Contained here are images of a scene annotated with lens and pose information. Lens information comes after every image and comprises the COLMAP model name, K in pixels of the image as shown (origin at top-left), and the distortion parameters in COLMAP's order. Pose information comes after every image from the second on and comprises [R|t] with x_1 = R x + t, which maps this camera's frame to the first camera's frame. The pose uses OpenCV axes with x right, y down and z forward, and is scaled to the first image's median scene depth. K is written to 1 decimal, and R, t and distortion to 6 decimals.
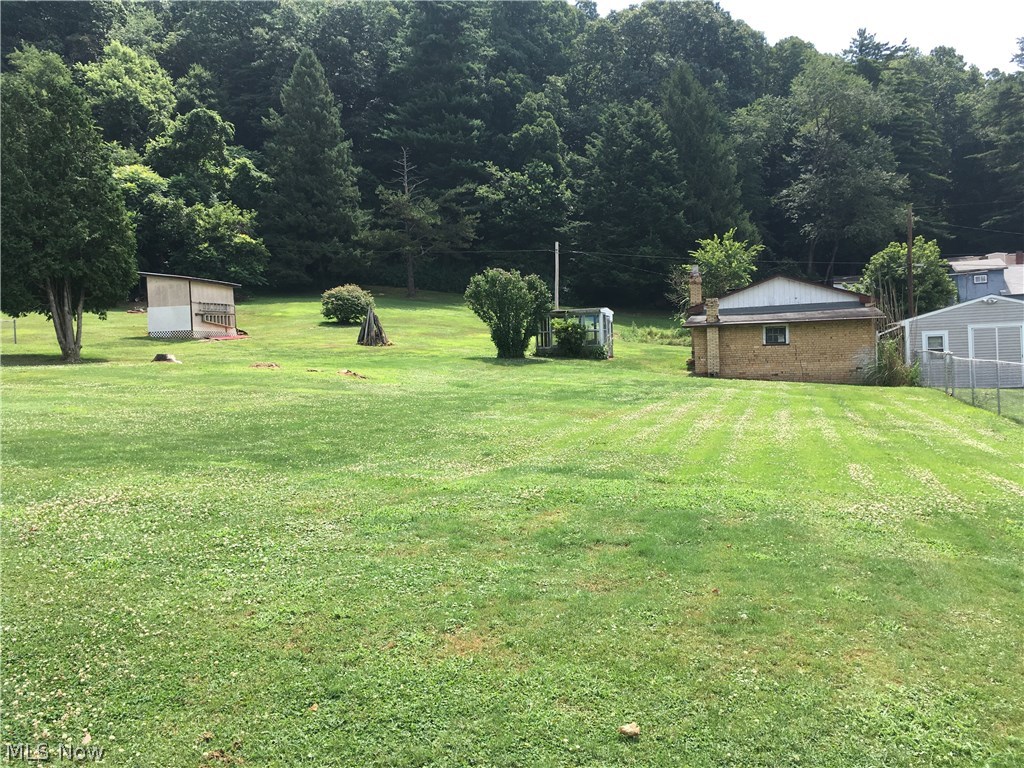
lens RADIAL K [[860.1, 0, 514.3], [0, 860.1, 381.6], [0, 0, 1]] dist [0.063251, -0.038165]
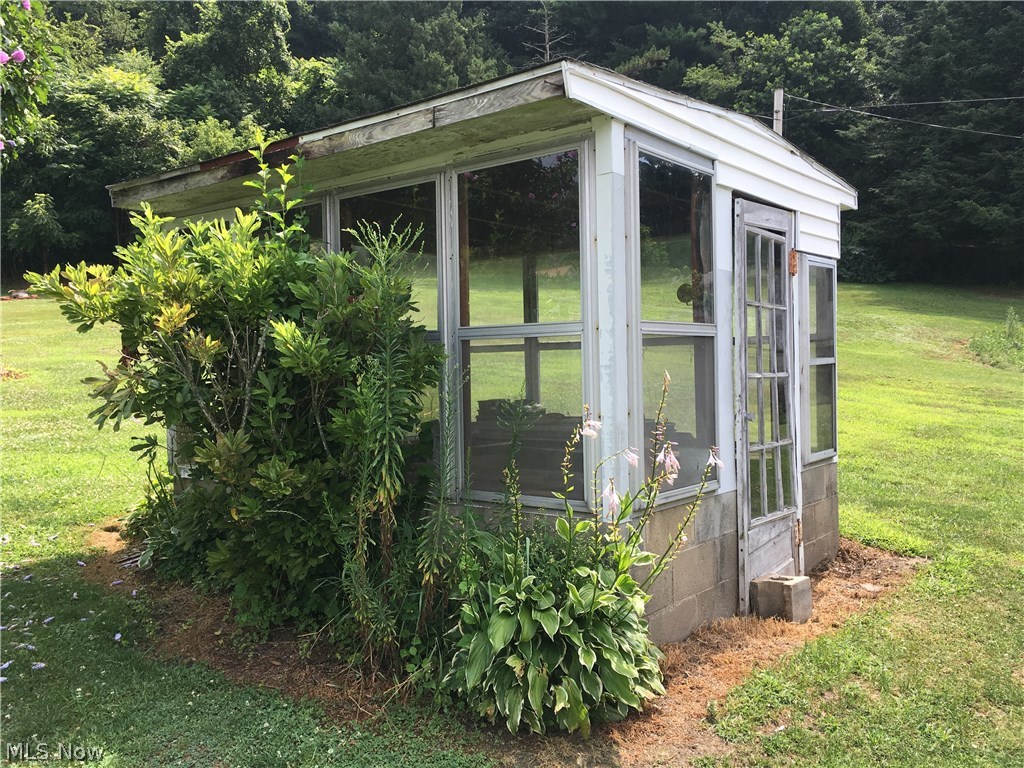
lens RADIAL K [[860.1, 0, 512.6], [0, 860.1, 394.0], [0, 0, 1]] dist [0.063251, -0.038165]
pose [[0.932552, 0.024450, -0.360208, 0.057939], [-0.018206, 0.999620, 0.020718, -0.029350], [0.360577, -0.012763, 0.932642, 0.452483]]
